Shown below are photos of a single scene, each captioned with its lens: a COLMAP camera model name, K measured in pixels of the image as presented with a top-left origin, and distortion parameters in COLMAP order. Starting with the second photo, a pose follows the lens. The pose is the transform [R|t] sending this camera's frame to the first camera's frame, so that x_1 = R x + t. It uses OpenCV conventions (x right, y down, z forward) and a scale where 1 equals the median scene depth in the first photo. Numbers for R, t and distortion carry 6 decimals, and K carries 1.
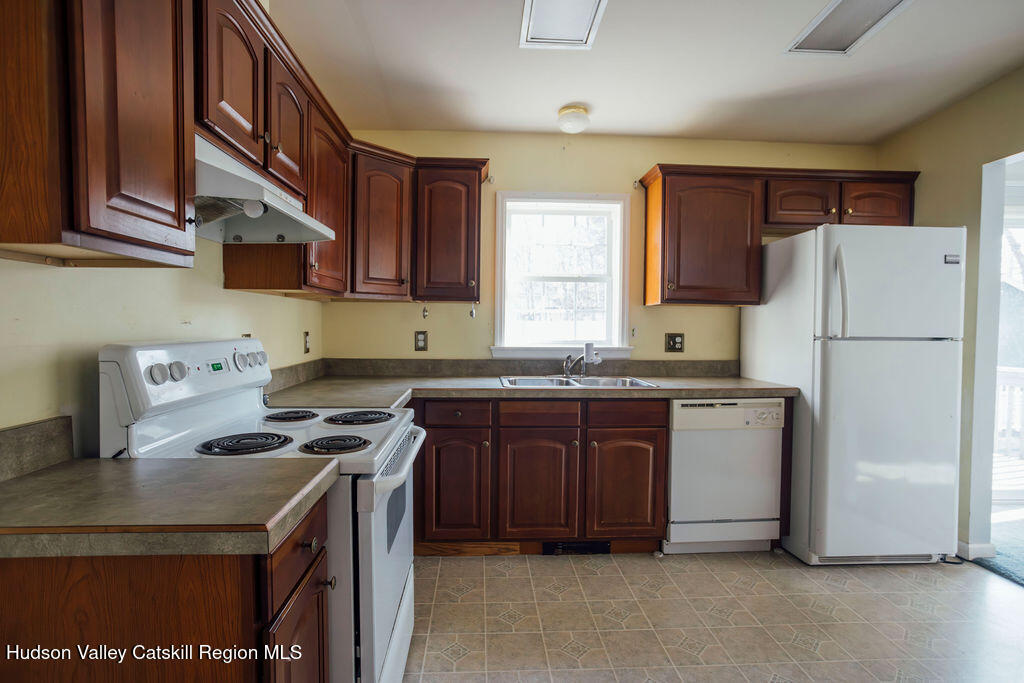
lens RADIAL K [[509.6, 0, 495.8], [0, 509.6, 341.0], [0, 0, 1]] dist [-0.040360, 0.035819]
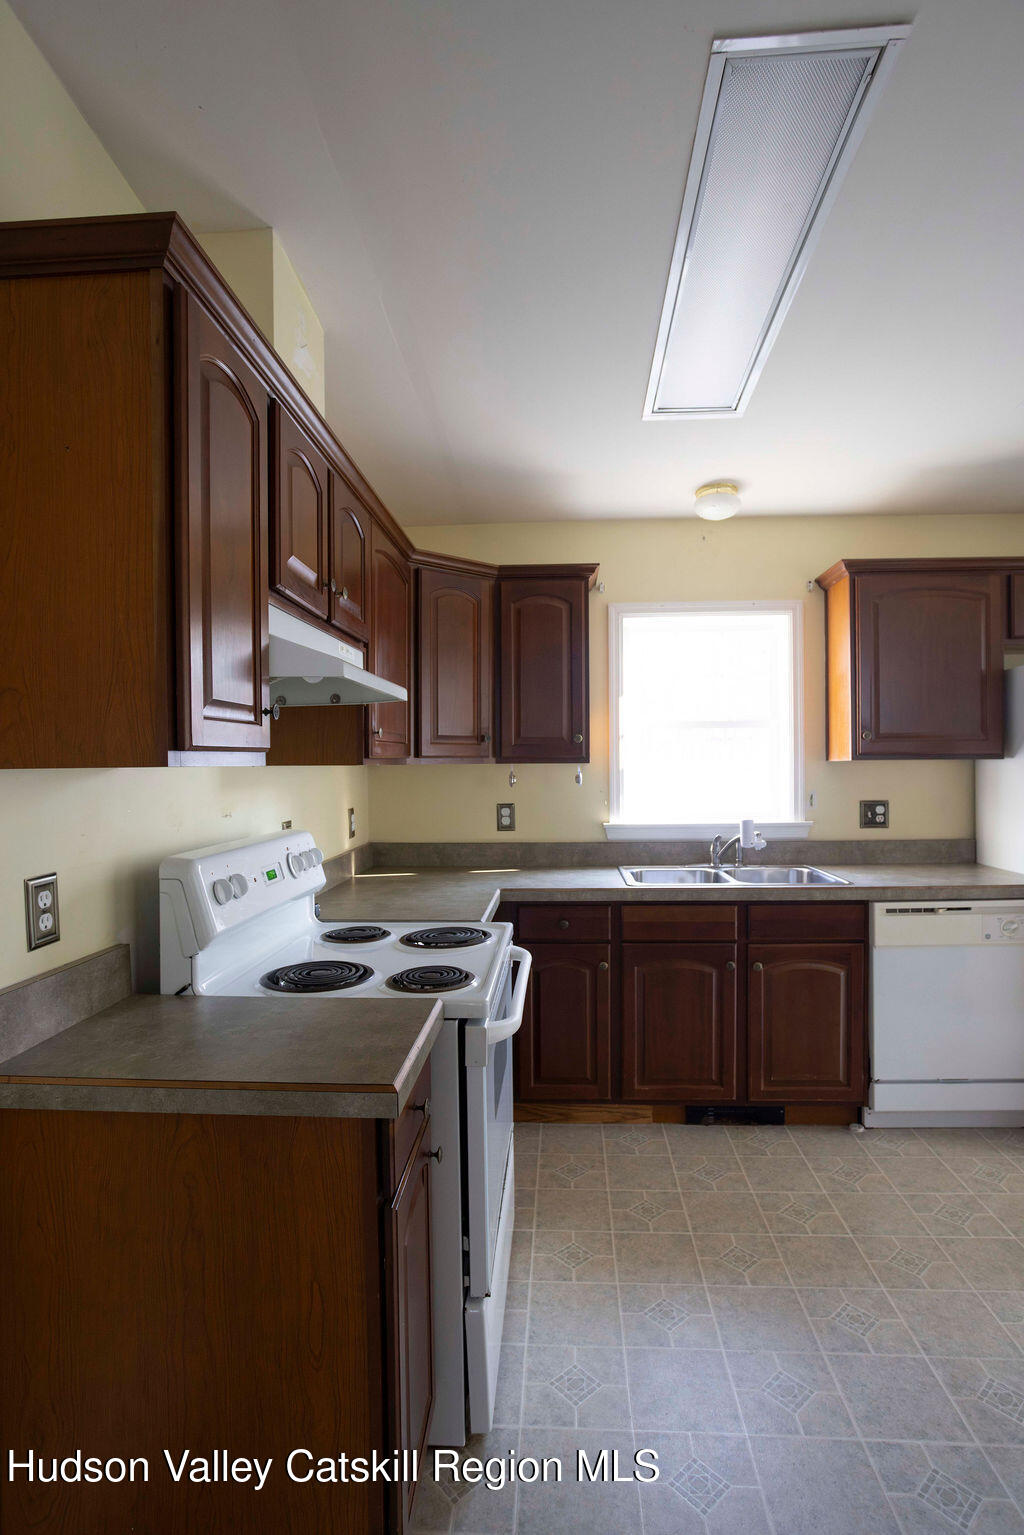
lens RADIAL K [[785.8, 0, 512.0], [0, 785.8, 767.5], [0, 0, 1]] dist [-0.048197, 0.037702]
pose [[0.994986, -0.016611, -0.098623, -0.034208], [0.014136, 0.999569, -0.025734, -0.049080], [0.099008, 0.024211, 0.994792, -0.111994]]
